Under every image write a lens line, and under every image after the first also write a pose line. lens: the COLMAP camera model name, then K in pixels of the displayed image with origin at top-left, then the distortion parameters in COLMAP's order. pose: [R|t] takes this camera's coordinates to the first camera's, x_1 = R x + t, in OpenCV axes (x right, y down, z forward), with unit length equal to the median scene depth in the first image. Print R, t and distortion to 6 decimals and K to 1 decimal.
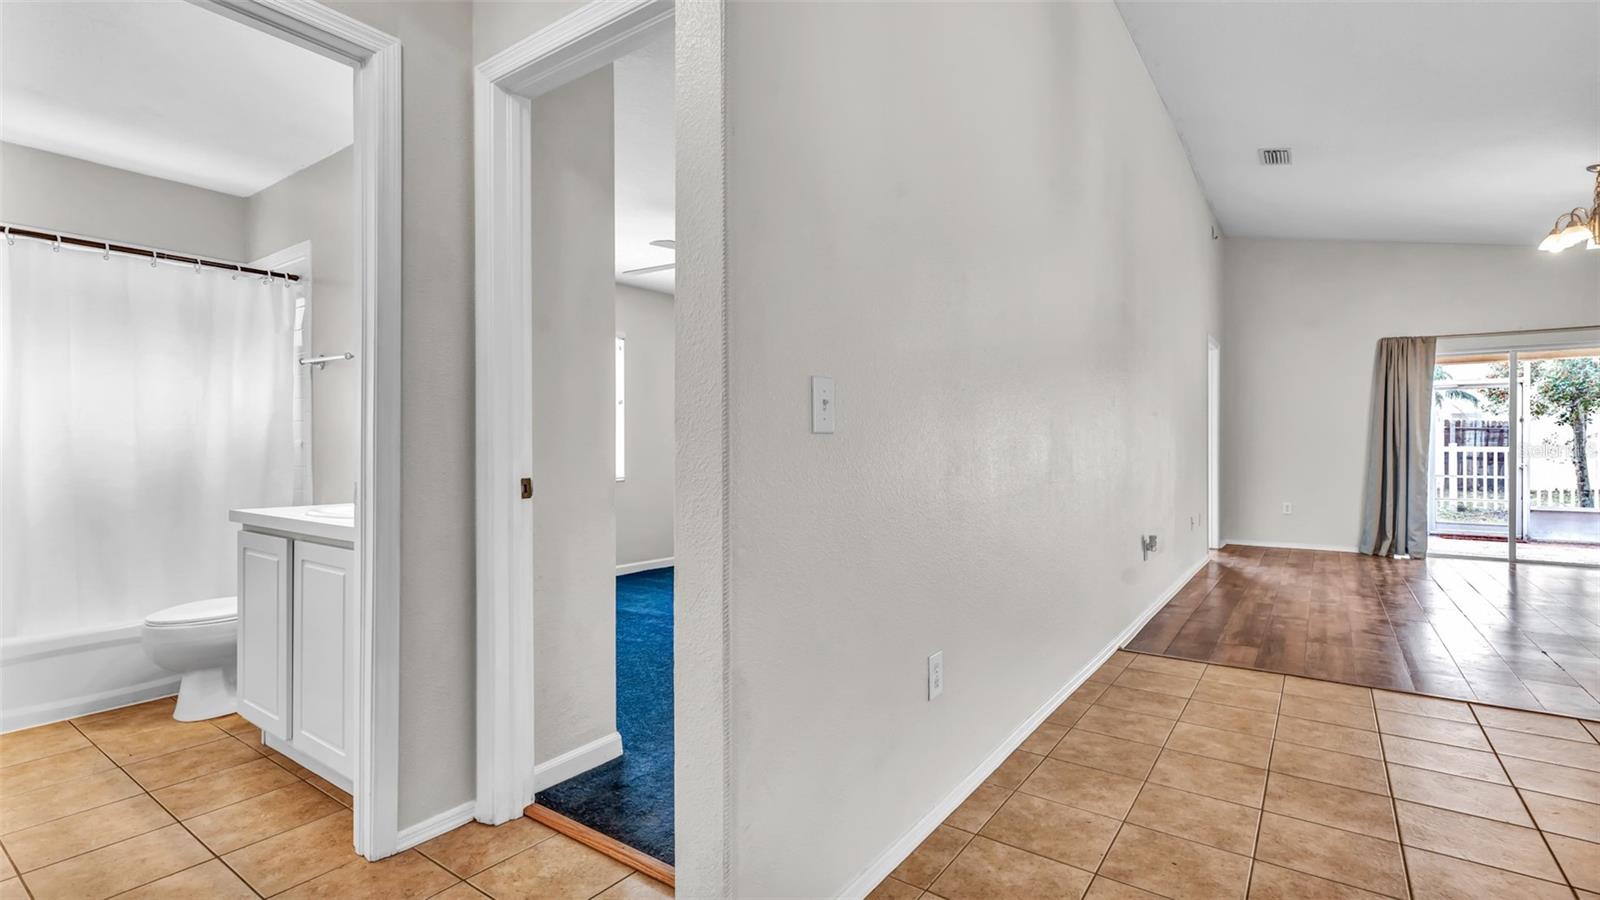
lens RADIAL K [[716.2, 0, 800.0], [0, 716.2, 450.0], [0, 0, 1]] dist [0.000091, 0.000776]
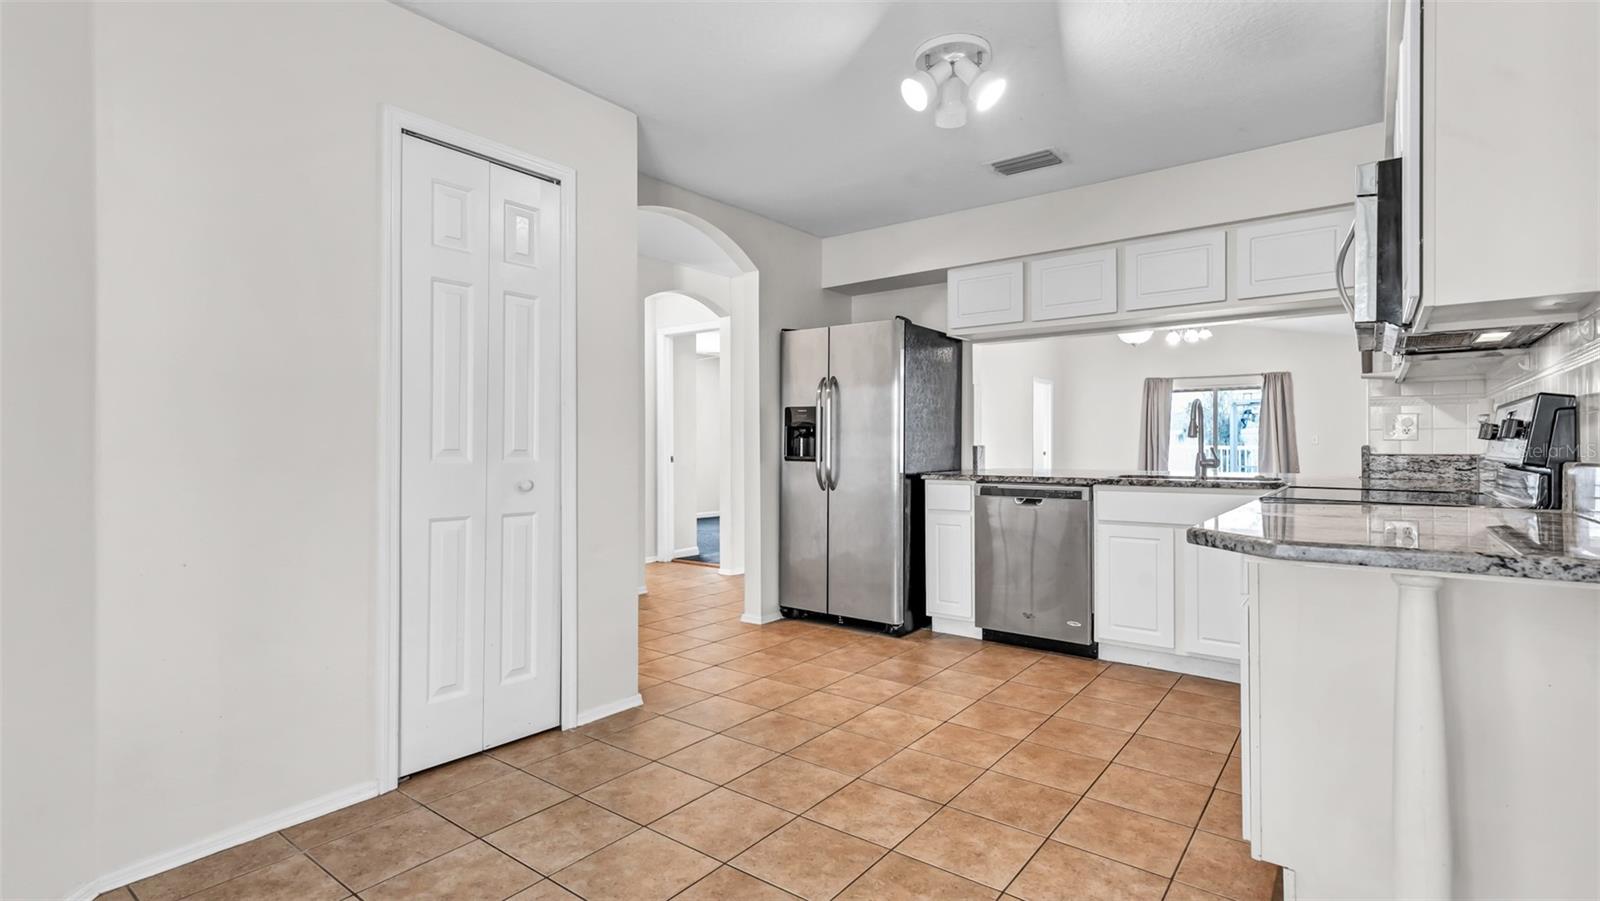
lens RADIAL K [[747.6, 0, 811.0], [0, 747.6, 444.4], [0, 0, 1]] dist [-0.022408, 0.000075]
pose [[0.999879, -0.000950, -0.015542, 0.086887], [0.000856, 0.999981, -0.006065, 0.002078], [0.015548, 0.006051, 0.999861, -0.696008]]
